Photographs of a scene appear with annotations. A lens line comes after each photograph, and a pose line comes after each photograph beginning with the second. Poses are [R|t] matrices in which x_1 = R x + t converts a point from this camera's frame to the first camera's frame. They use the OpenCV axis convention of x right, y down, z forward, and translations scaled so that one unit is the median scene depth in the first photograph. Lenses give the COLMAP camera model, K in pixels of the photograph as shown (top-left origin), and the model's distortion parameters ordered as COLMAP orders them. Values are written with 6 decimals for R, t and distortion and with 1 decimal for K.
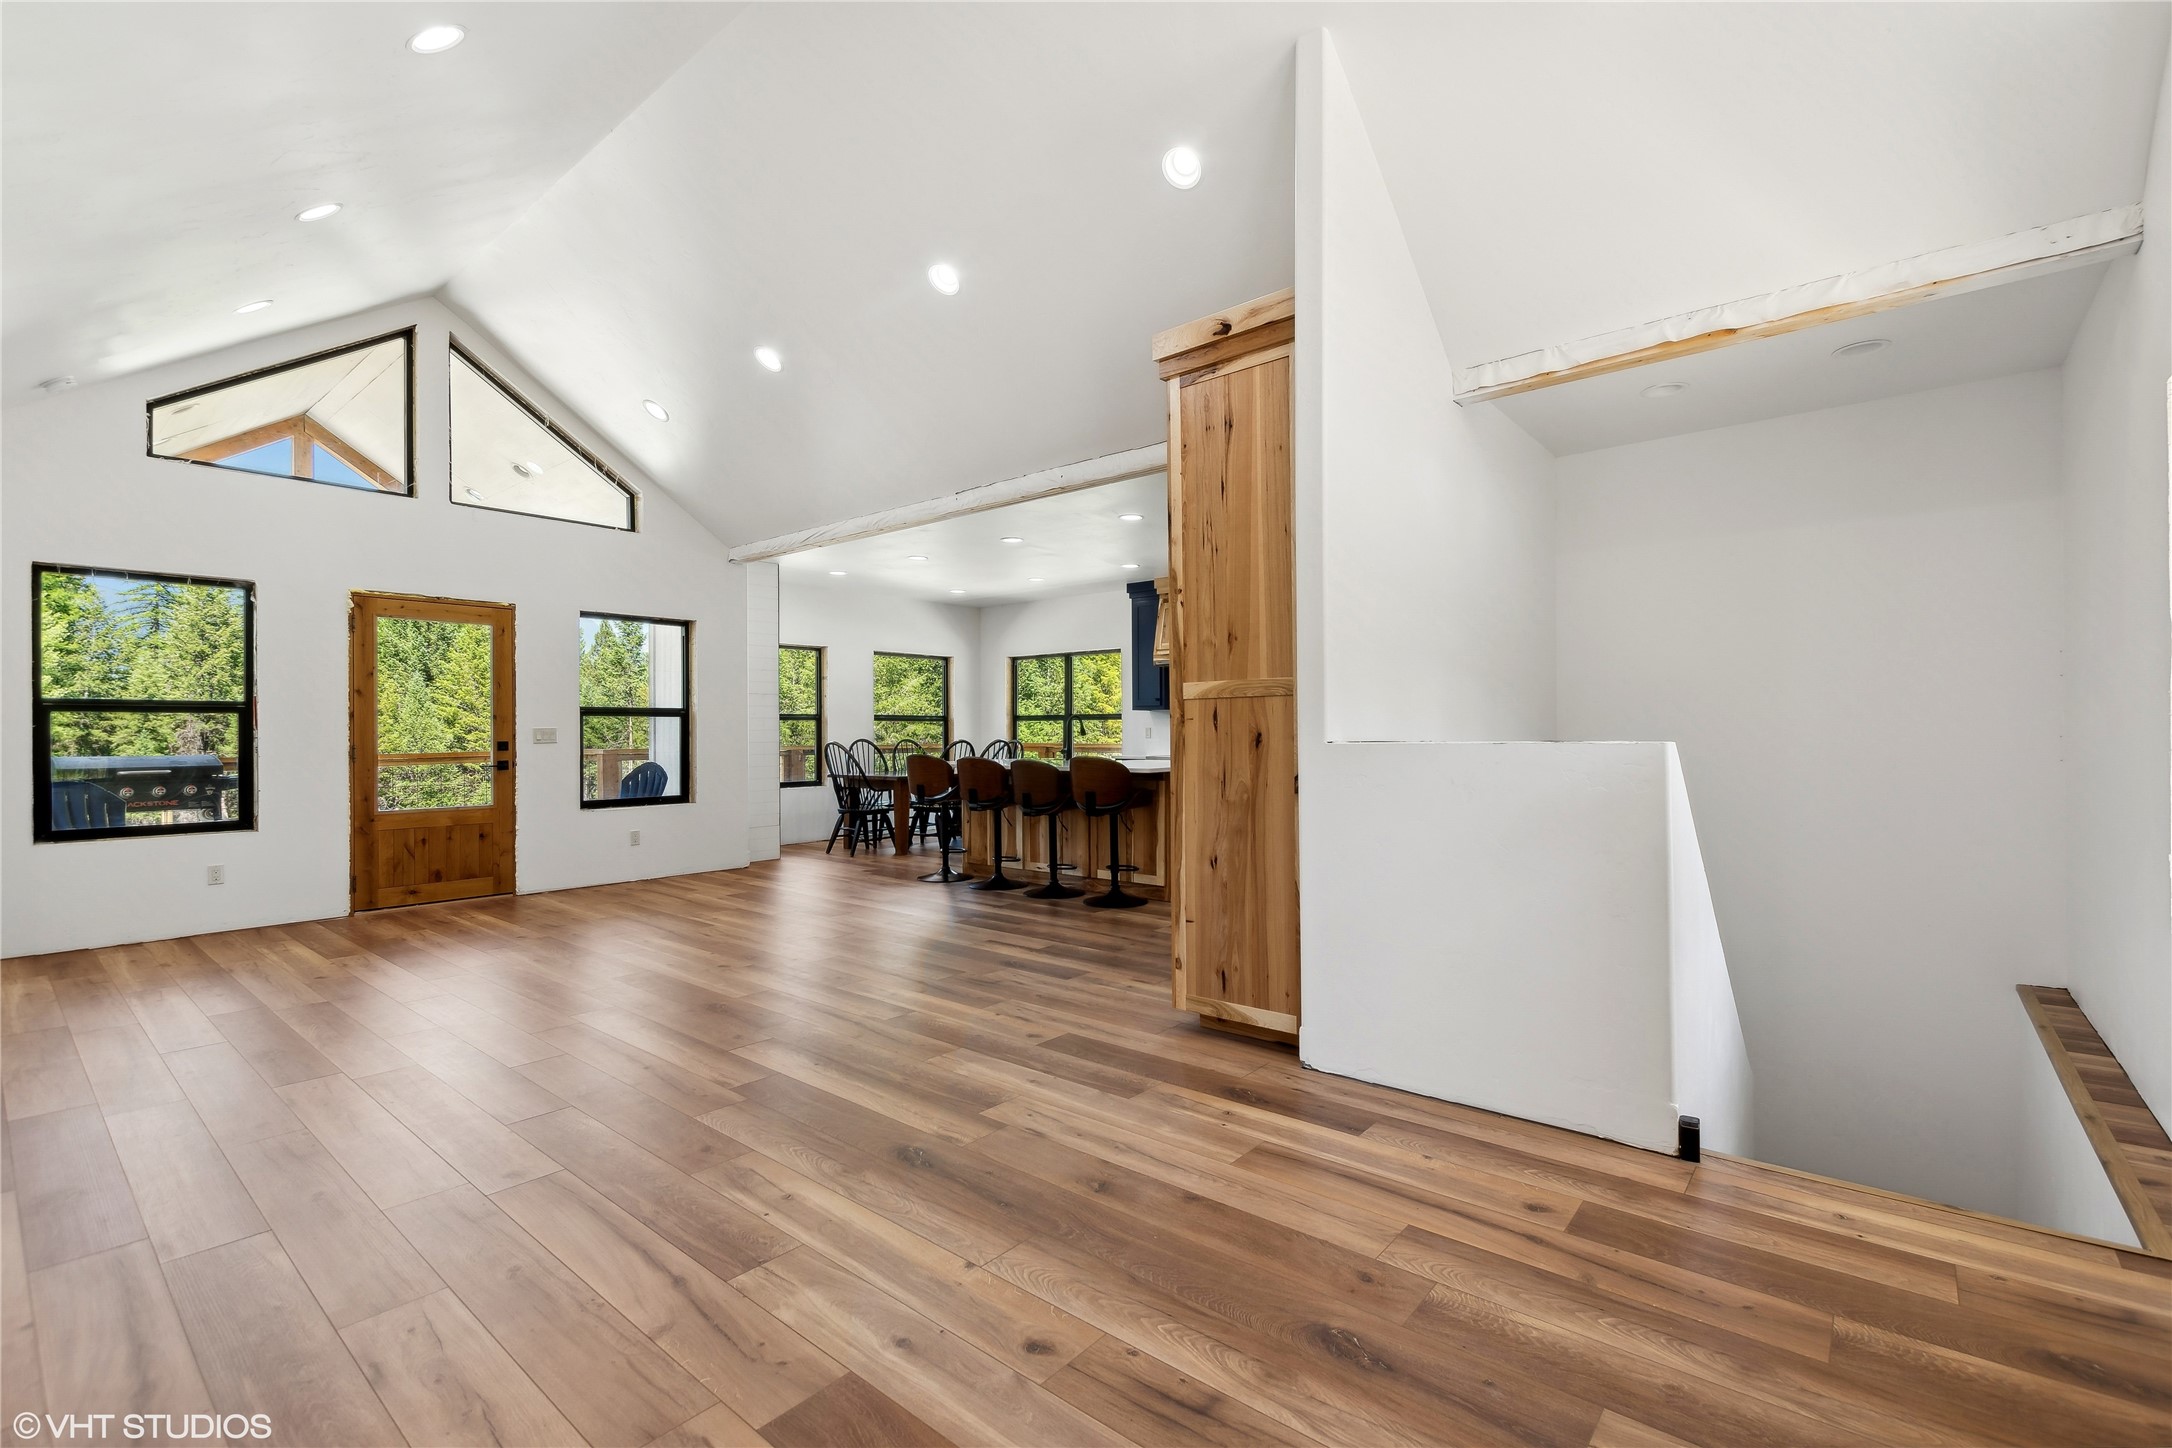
lens RADIAL K [[939.6, 0, 1096.0], [0, 939.6, 727.6], [0, 0, 1]] dist [0.001735, 0.000220]
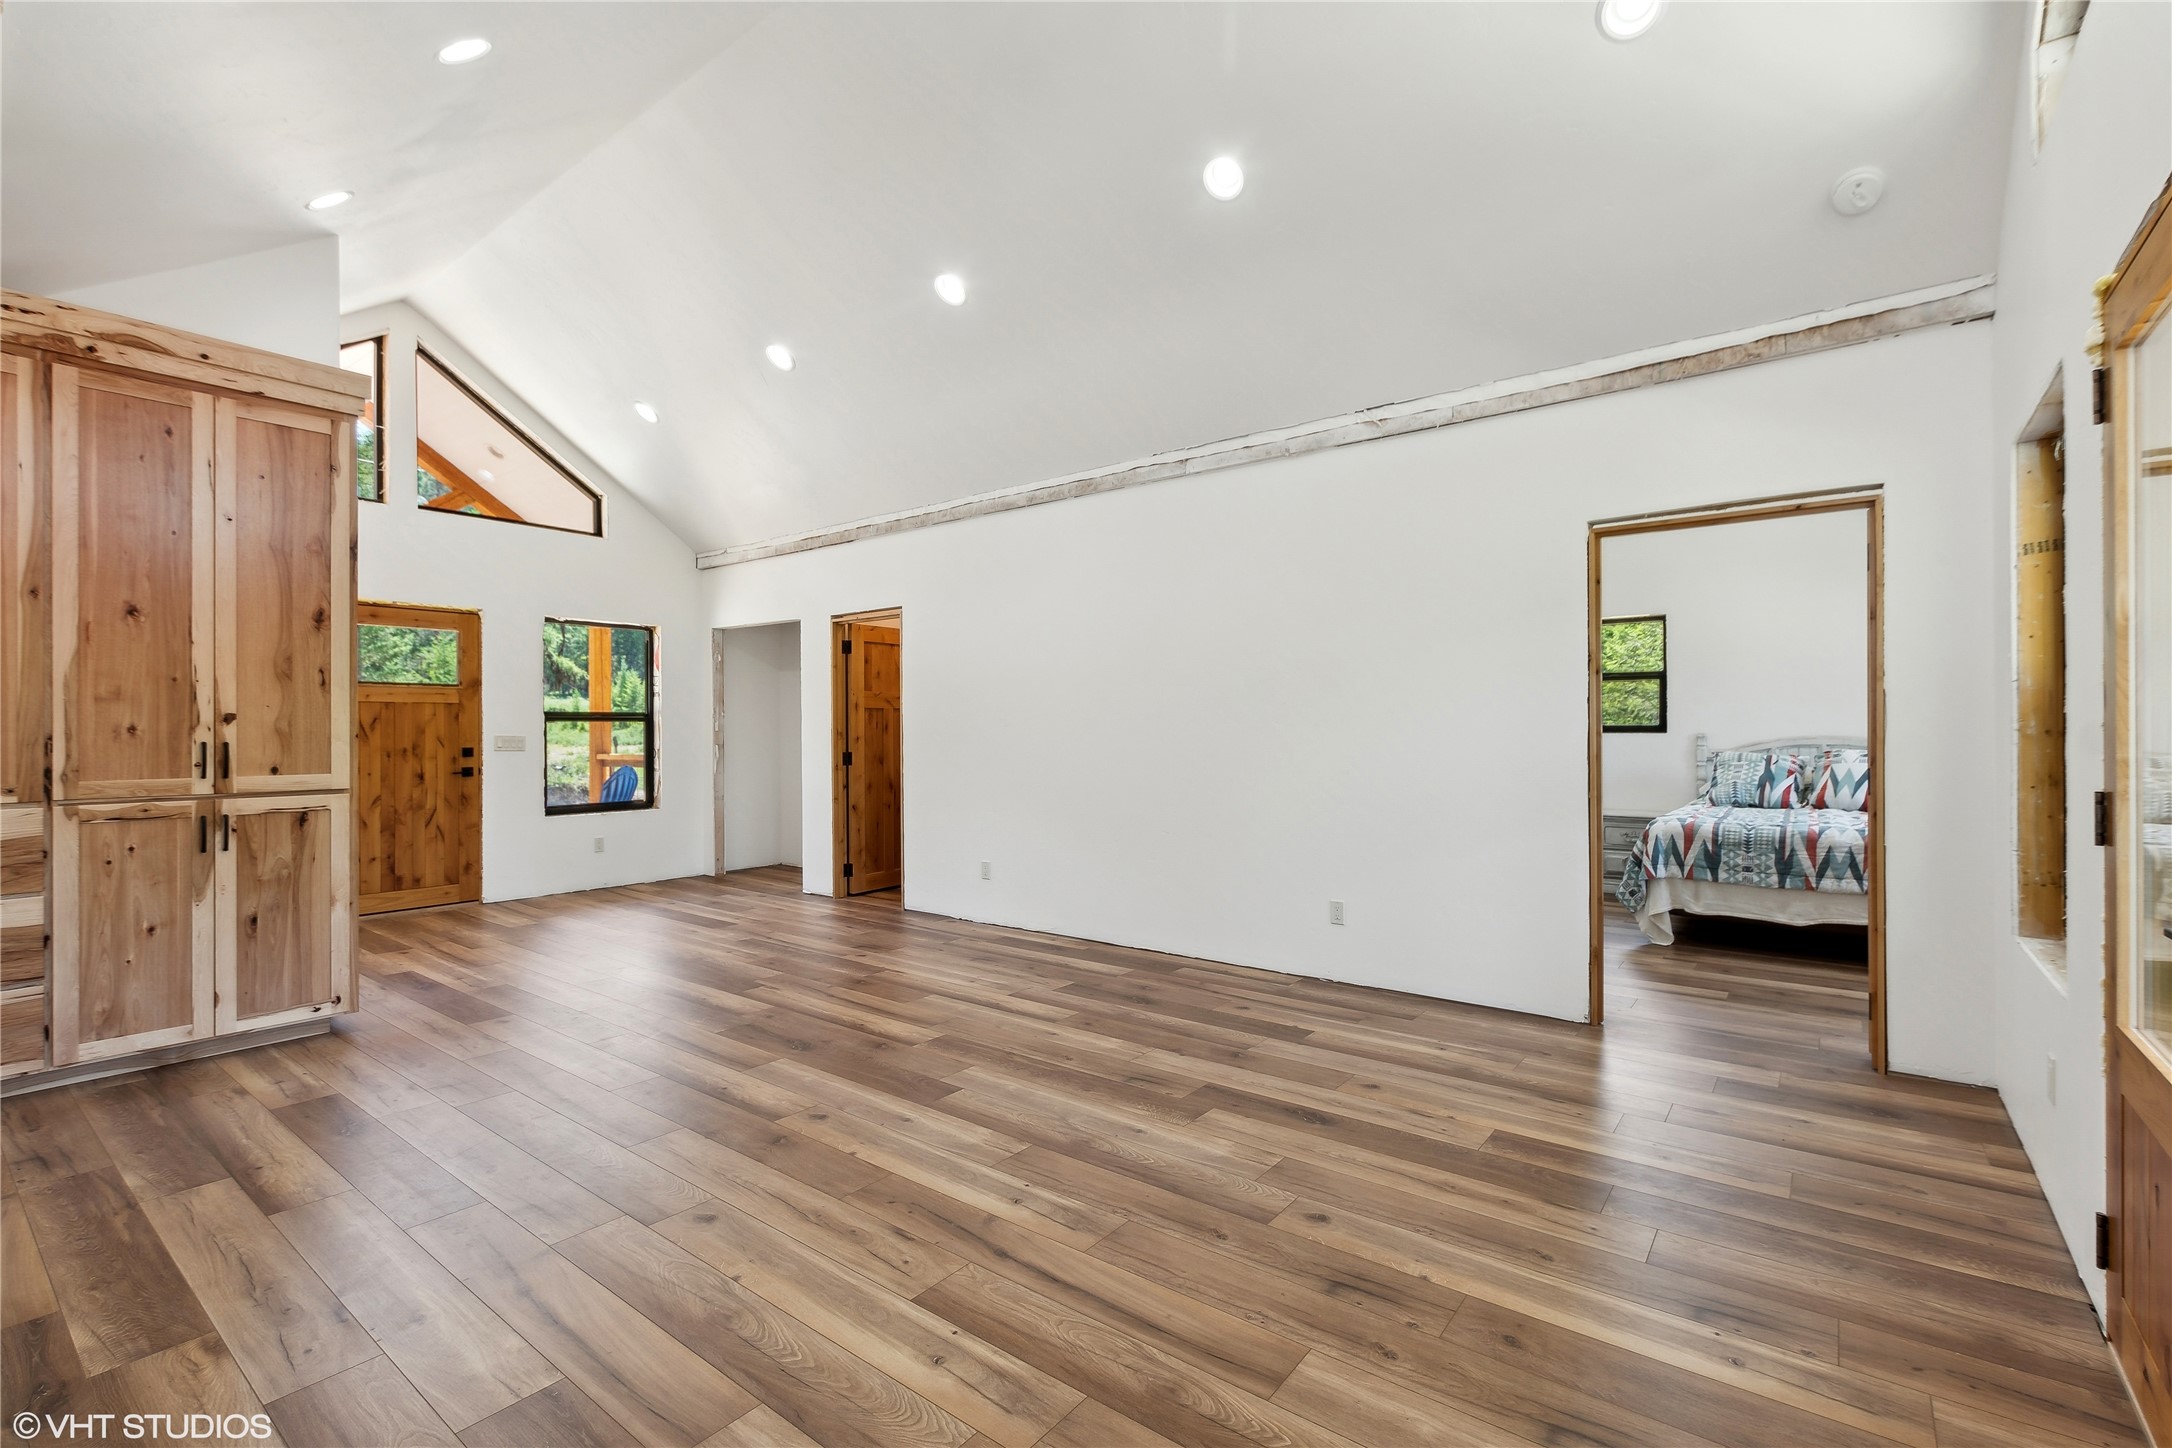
lens RADIAL K [[959.7, 0, 1082.5], [0, 959.7, 728.9], [0, 0, 1]] dist [0.001828, -0.000111]
pose [[-0.999670, 0.009362, -0.023916, -0.403406], [0.009489, 0.999941, -0.005207, -0.004224], [0.023866, -0.005432, -0.999700, 1.190673]]
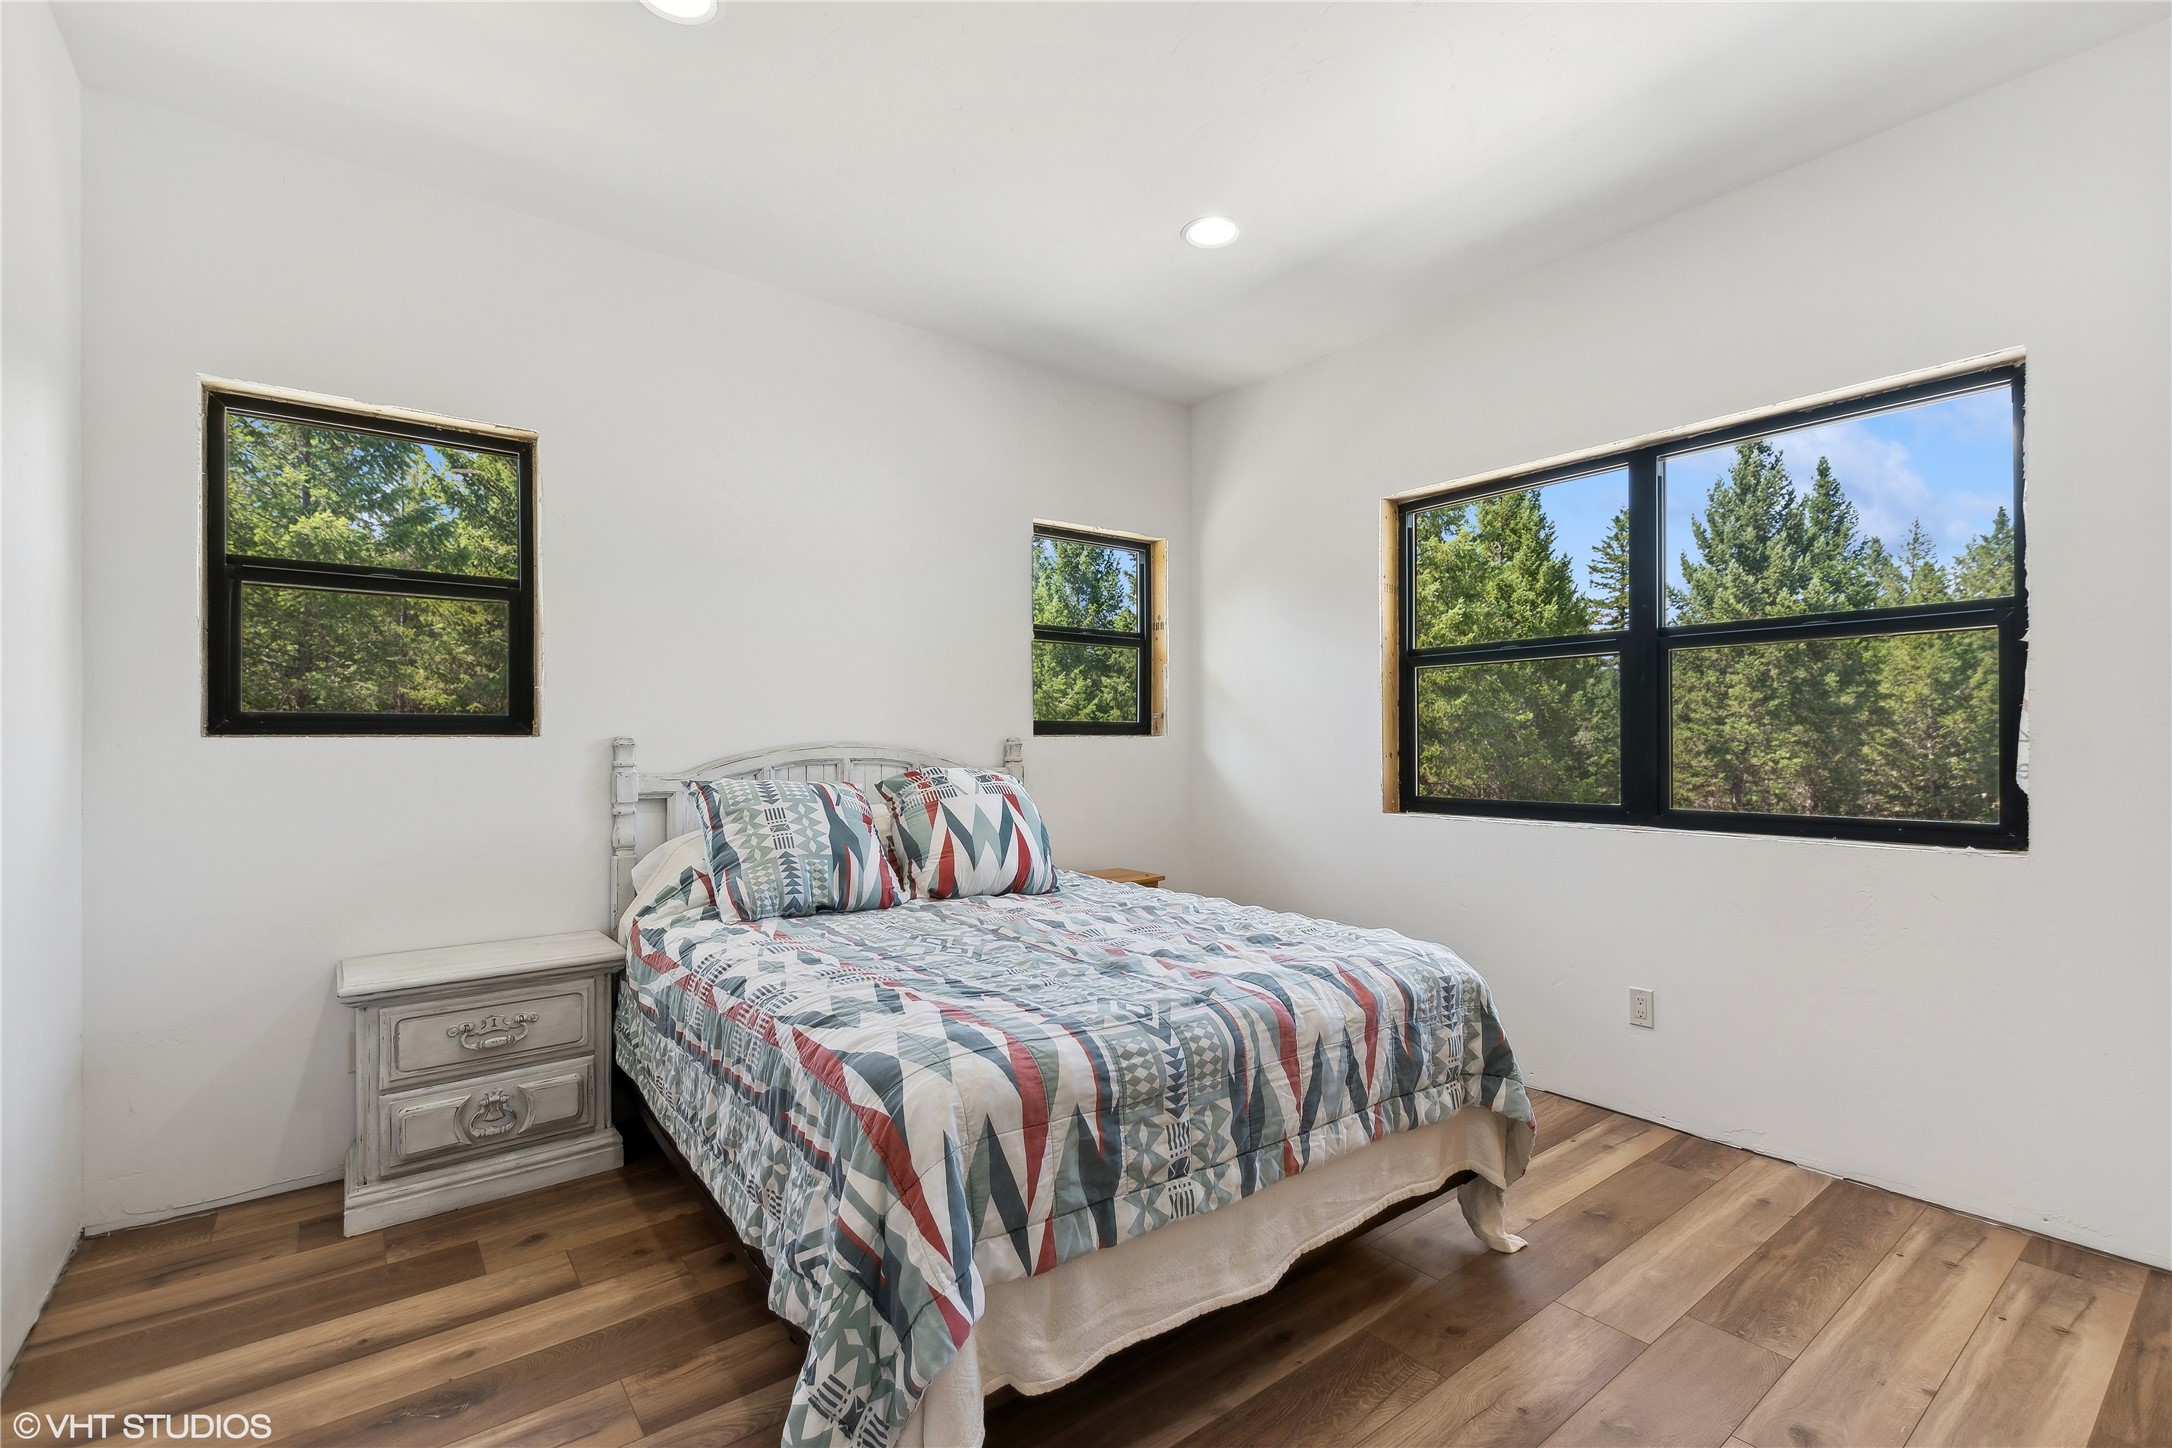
lens RADIAL K [[966.1, 0, 1094.8], [0, 966.1, 736.0], [0, 0, 1]] dist [0.000590, -0.000105]
pose [[-0.220455, 0.002532, -0.975394, -0.720952], [0.010991, 0.999940, 0.000112, 0.003280], [0.975335, -0.010696, -0.220469, 0.462014]]
